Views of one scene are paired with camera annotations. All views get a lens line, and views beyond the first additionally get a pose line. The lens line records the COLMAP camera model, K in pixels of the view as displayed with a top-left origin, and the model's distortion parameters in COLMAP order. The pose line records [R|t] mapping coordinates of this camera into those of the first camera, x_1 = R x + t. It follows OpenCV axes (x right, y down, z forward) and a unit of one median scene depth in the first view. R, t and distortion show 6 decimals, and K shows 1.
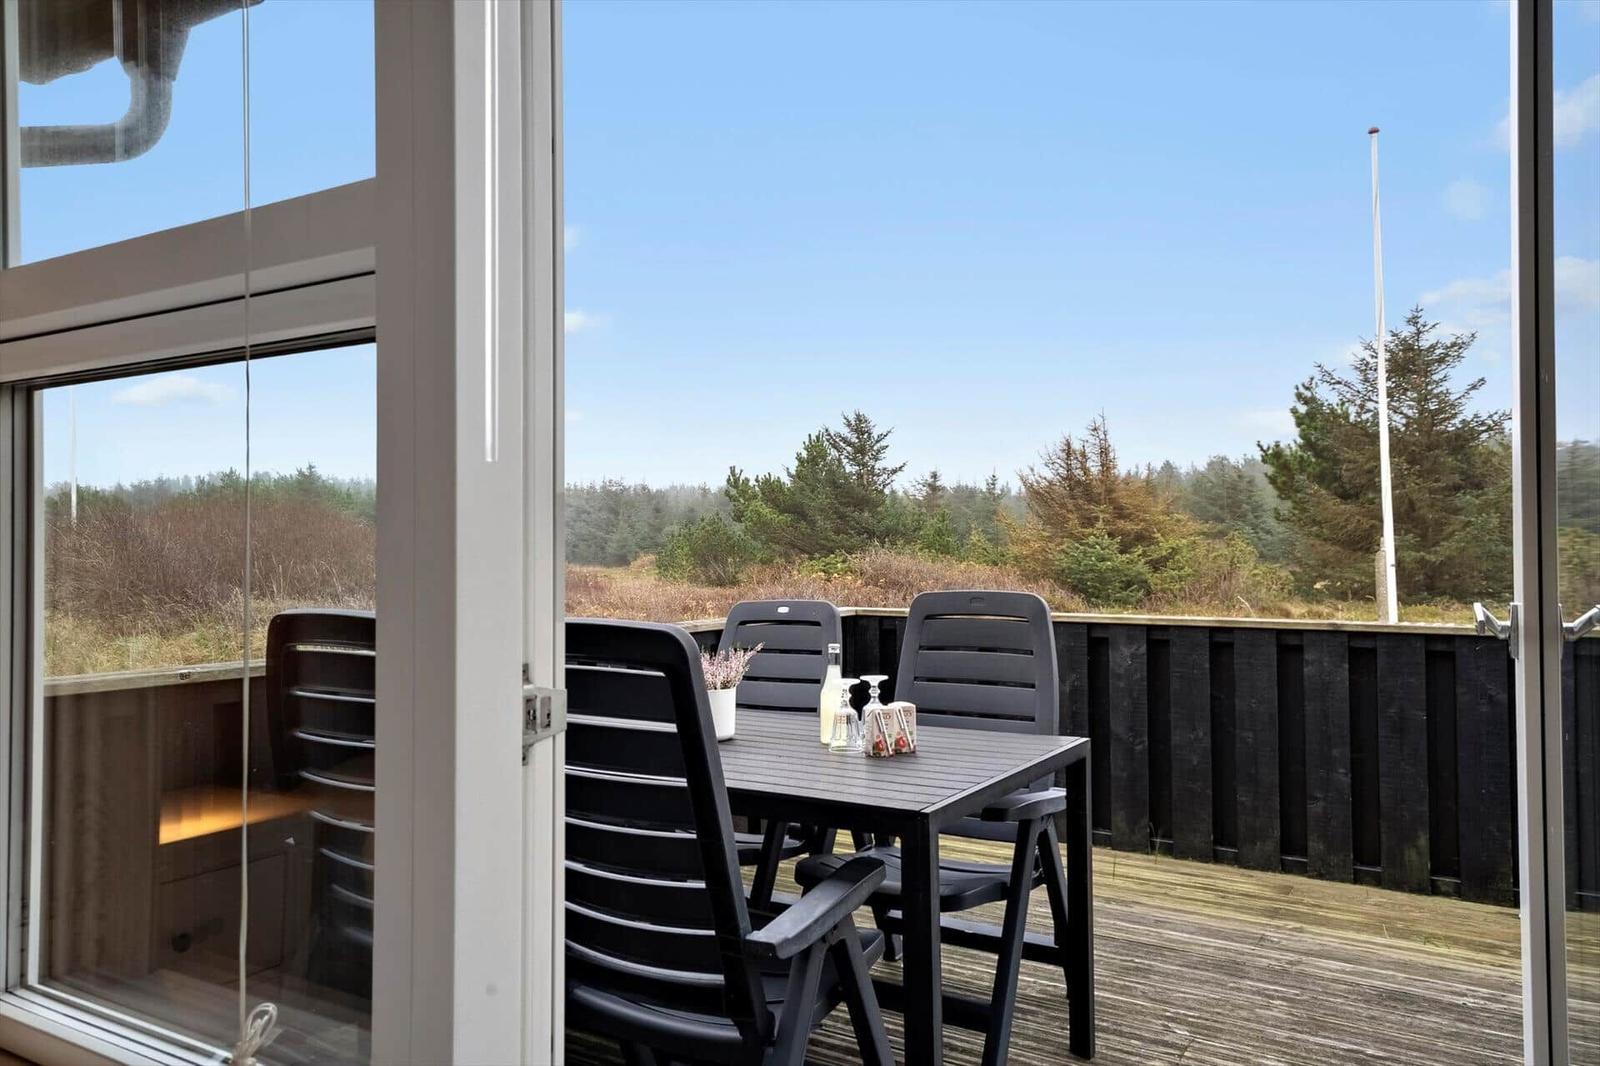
lens RADIAL K [[1141.4, 0, 770.0], [0, 1141.4, 540.5], [0, 0, 1]] dist [0.021250, 0.001741]
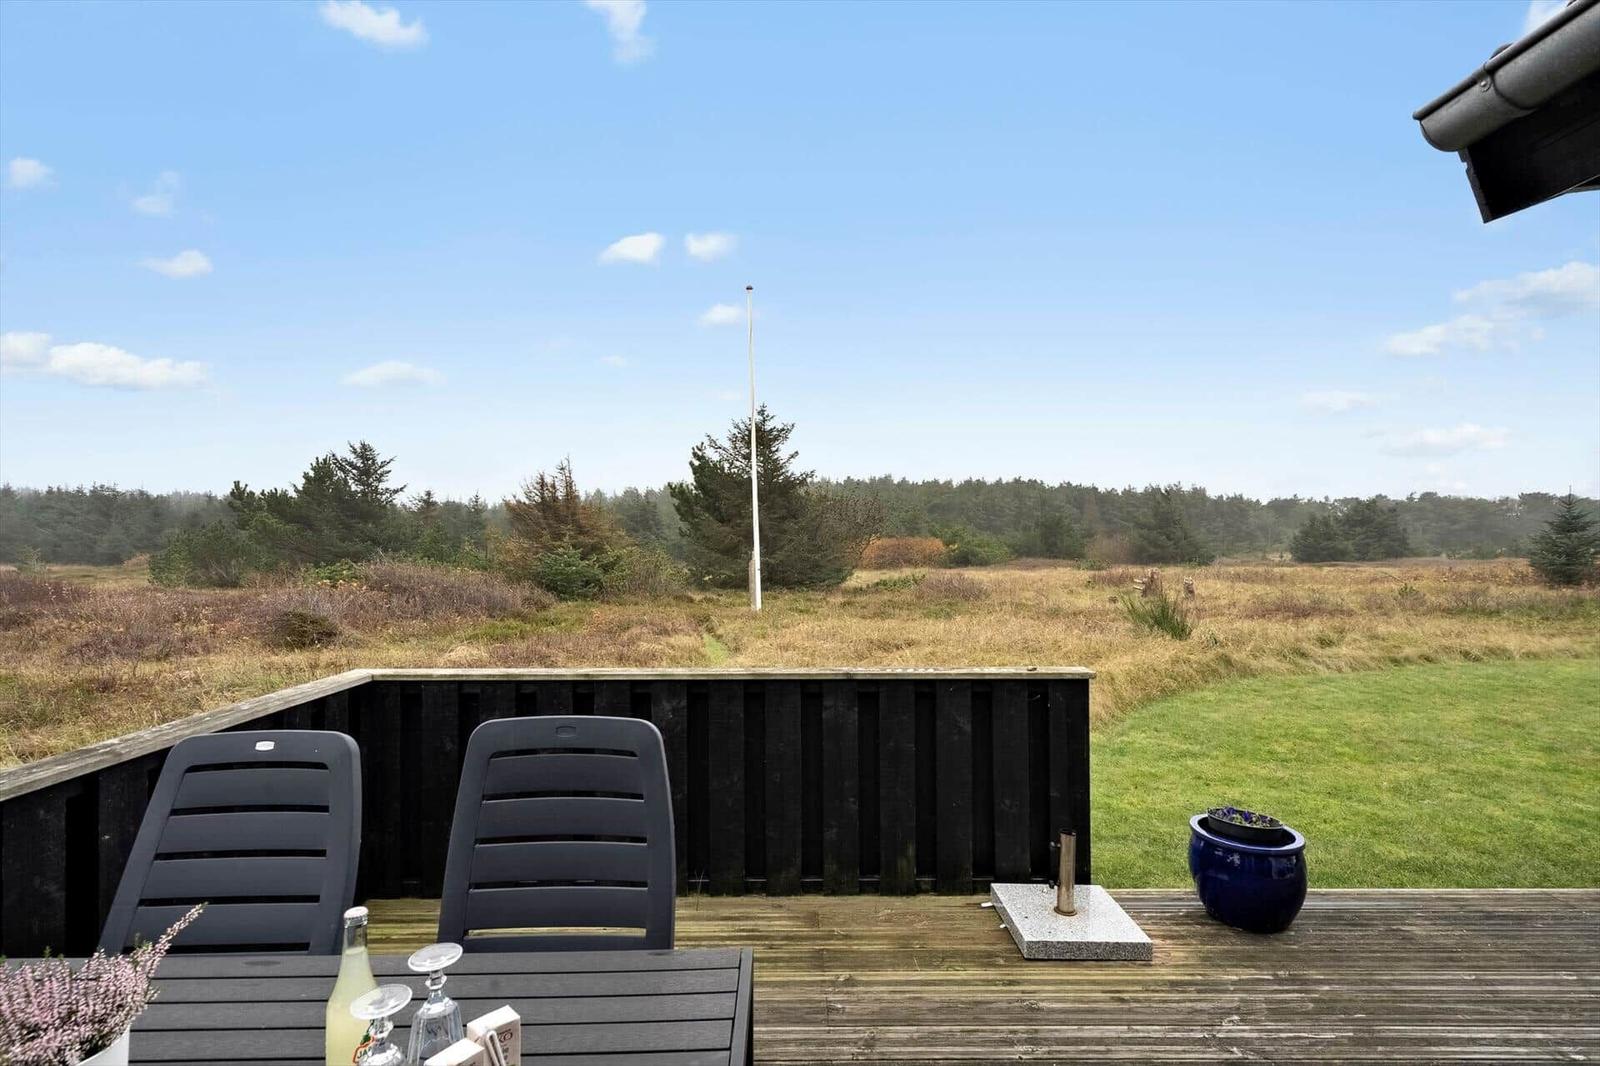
lens RADIAL K [[780.6, 0, 800.0], [0, 780.6, 533.0], [0, 0, 1]] dist [0.003630, 0.000239]
pose [[0.831466, 0.009989, 0.555486, 0.002441], [-0.004024, 0.999920, -0.011958, -0.009412], [-0.555562, 0.007707, 0.831440, 0.060338]]
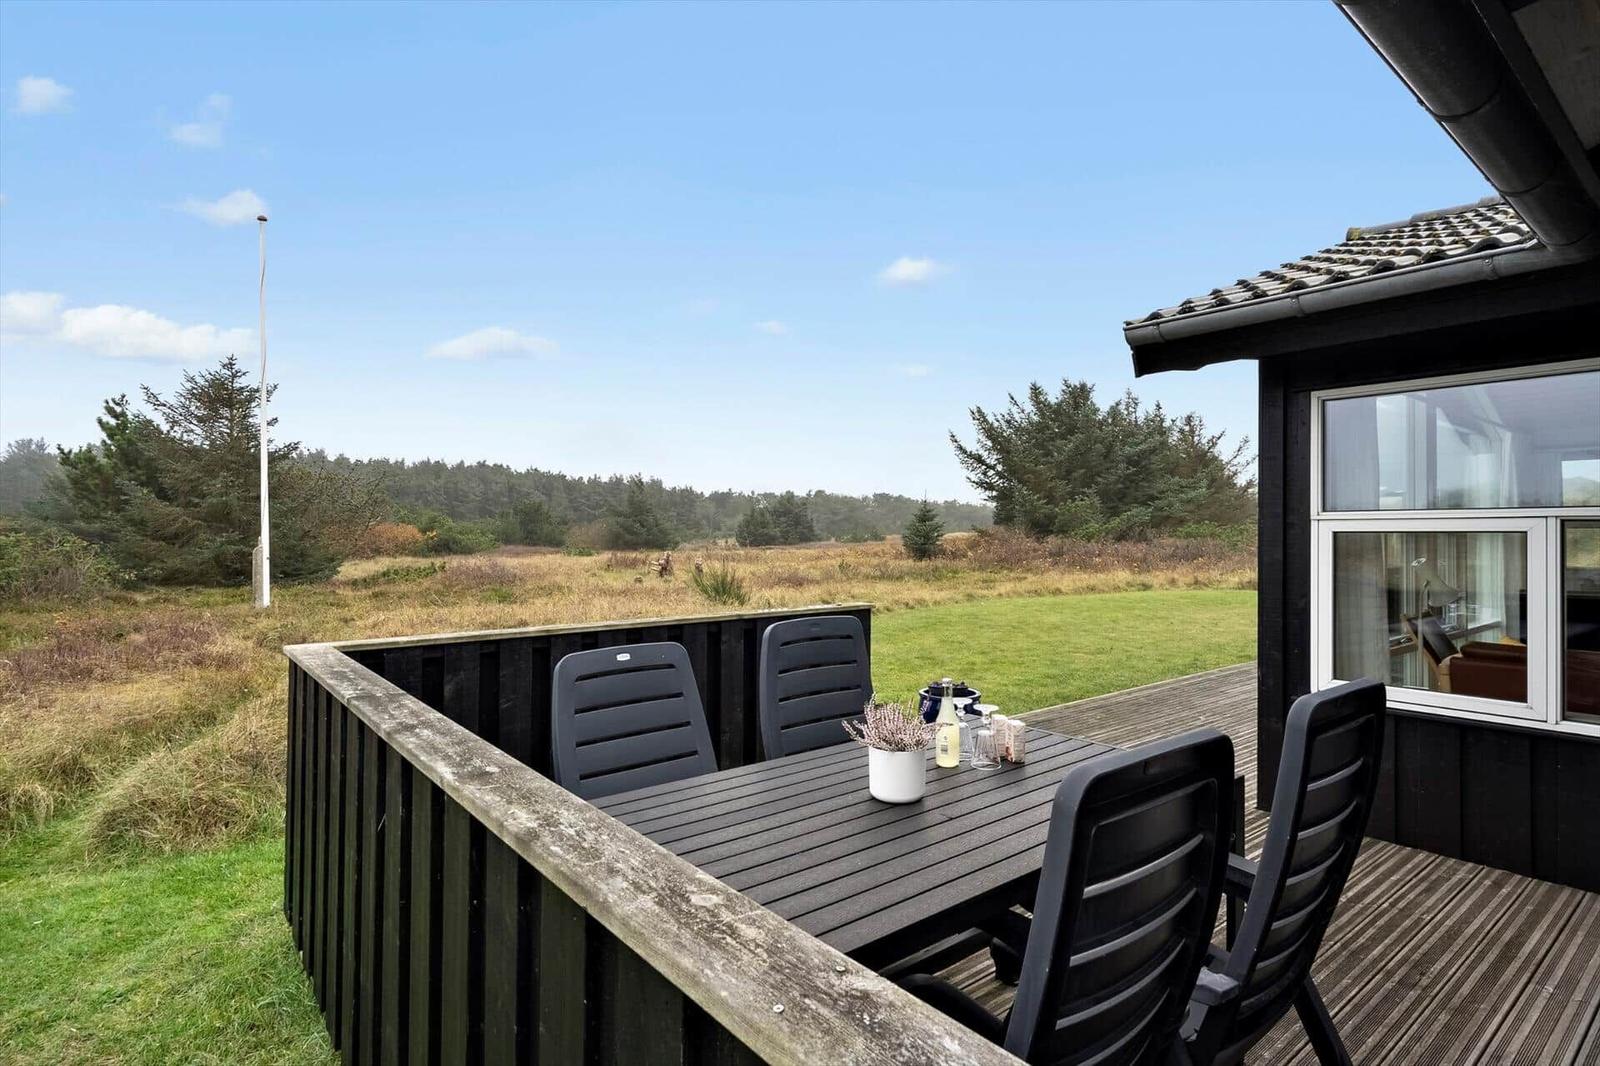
lens RADIAL K [[807.9, 0, 800.0], [0, 807.9, 533.0], [0, 0, 1]] dist [-0.012389, 0.000053]
pose [[0.313544, 0.000758, 0.949573, -0.080768], [-0.004004, 0.999992, 0.000523, -0.005985], [-0.949565, -0.003966, 0.313544, 0.094475]]
